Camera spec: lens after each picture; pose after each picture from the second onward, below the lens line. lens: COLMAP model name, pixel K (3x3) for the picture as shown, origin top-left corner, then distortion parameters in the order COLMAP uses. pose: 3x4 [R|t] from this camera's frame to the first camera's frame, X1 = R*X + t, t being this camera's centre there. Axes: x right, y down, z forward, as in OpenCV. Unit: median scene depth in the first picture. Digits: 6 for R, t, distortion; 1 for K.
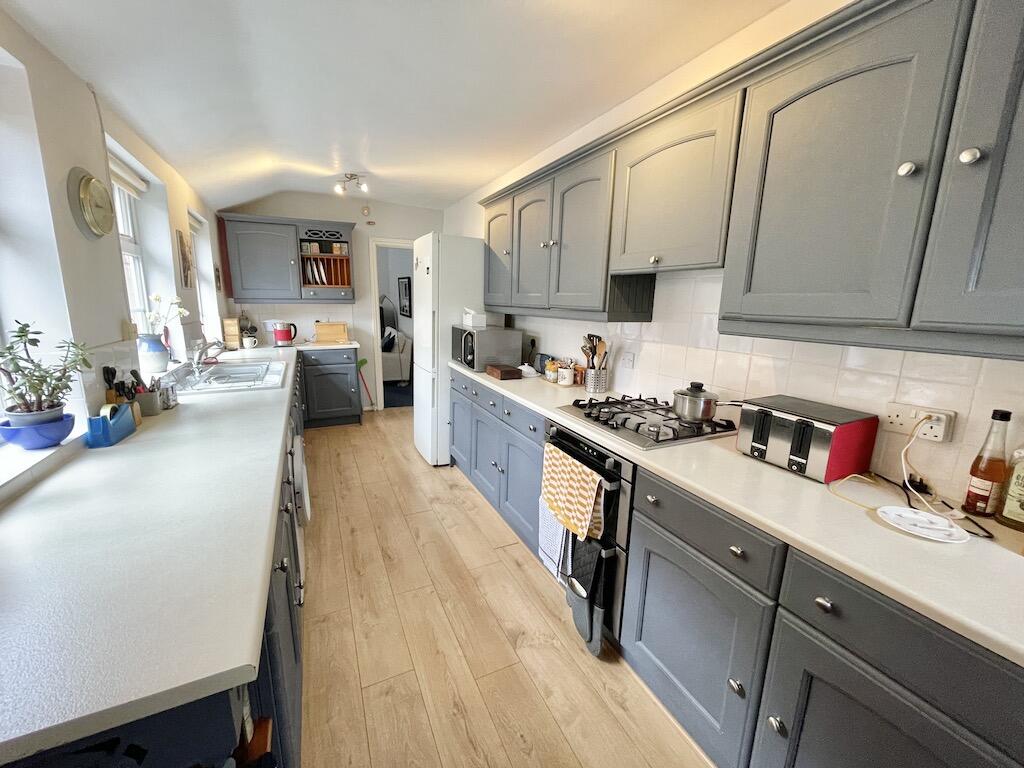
lens RADIAL K [[410.2, 0, 509.1], [0, 410.2, 381.3], [0, 0, 1]] dist [-0.005752, 0.001993]
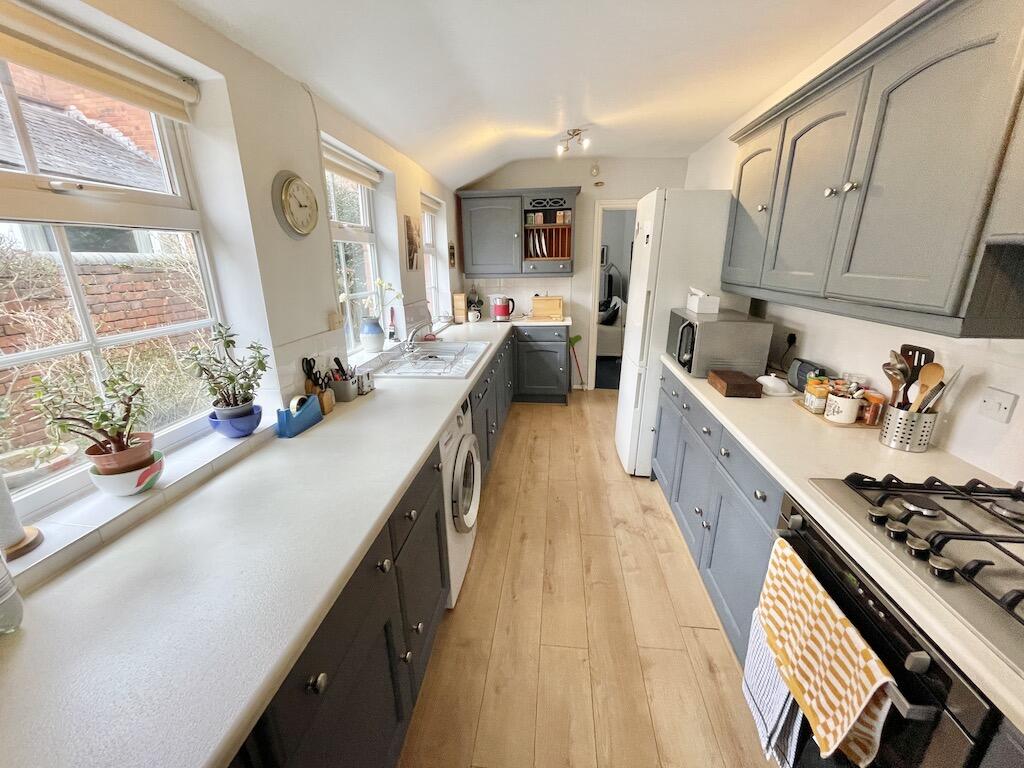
lens RADIAL K [[410.2, 0, 511.3], [0, 410.2, 381.0], [0, 0, 1]] dist [-0.005752, 0.001993]
pose [[0.847874, 0.123255, -0.515673, 0.028170], [-0.076409, 0.990856, 0.111200, -0.082490], [0.524664, -0.054882, 0.849539, 0.213825]]
